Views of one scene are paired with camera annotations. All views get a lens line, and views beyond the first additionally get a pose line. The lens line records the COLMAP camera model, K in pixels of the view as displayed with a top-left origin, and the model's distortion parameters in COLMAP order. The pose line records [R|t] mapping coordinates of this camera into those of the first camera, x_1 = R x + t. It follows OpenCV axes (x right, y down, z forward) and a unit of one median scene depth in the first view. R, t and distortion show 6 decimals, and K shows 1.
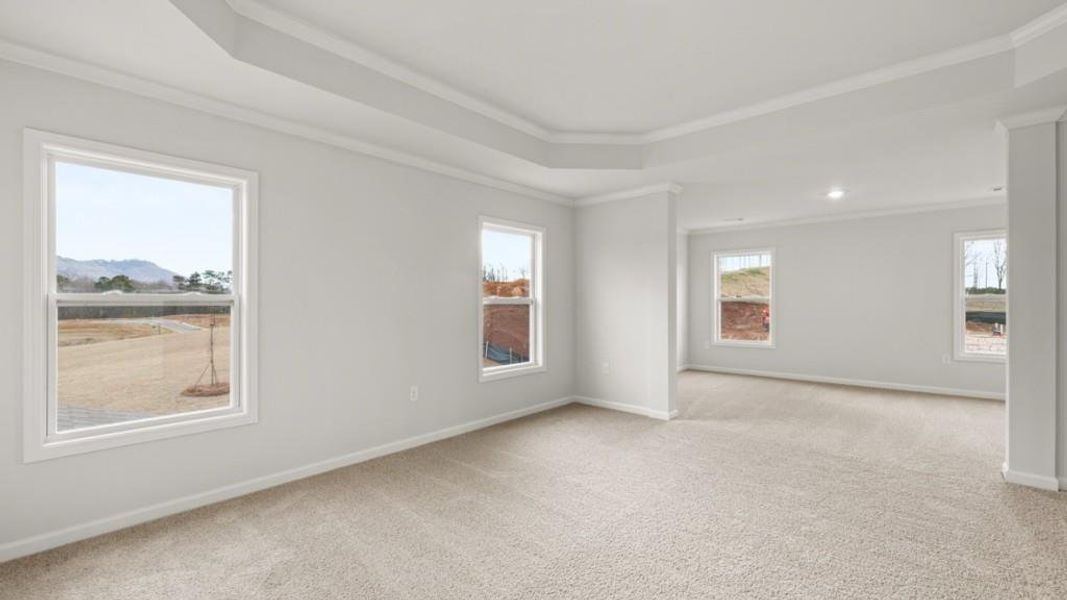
lens RADIAL K [[449.3, 0, 531.1], [0, 449.3, 305.0], [0, 0, 1]] dist [-0.003448, -0.000615]
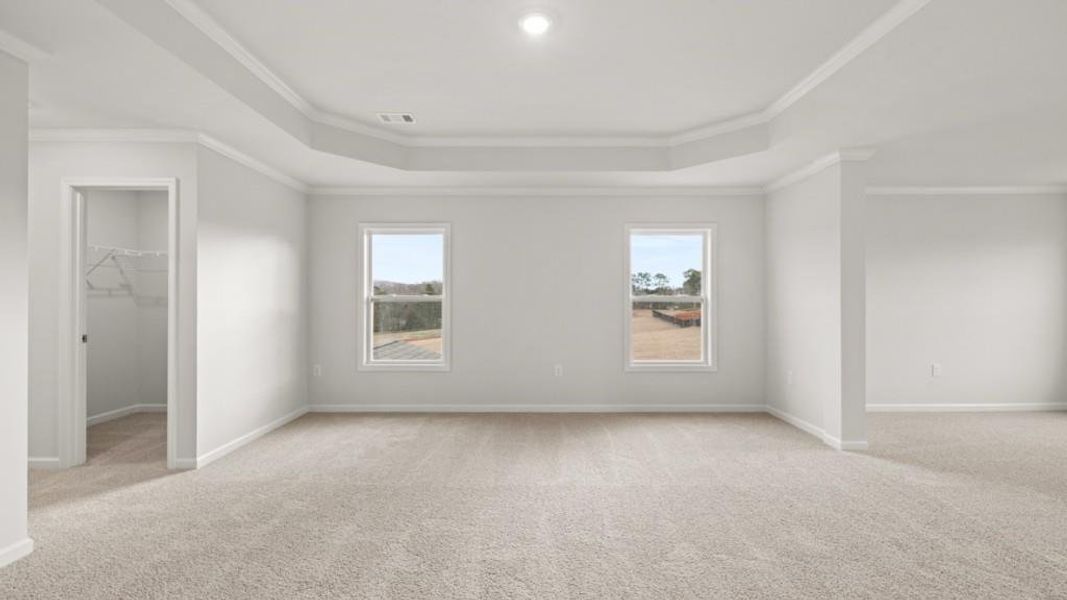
lens RADIAL K [[449.3, 0, 538.2], [0, 449.3, 297.6], [0, 0, 1]] dist [-0.003448, -0.000615]
pose [[0.666459, -0.004436, -0.745529, 0.573382], [-0.007662, 0.999889, -0.012799, 0.003656], [0.745503, 0.014242, 0.666351, 0.080302]]
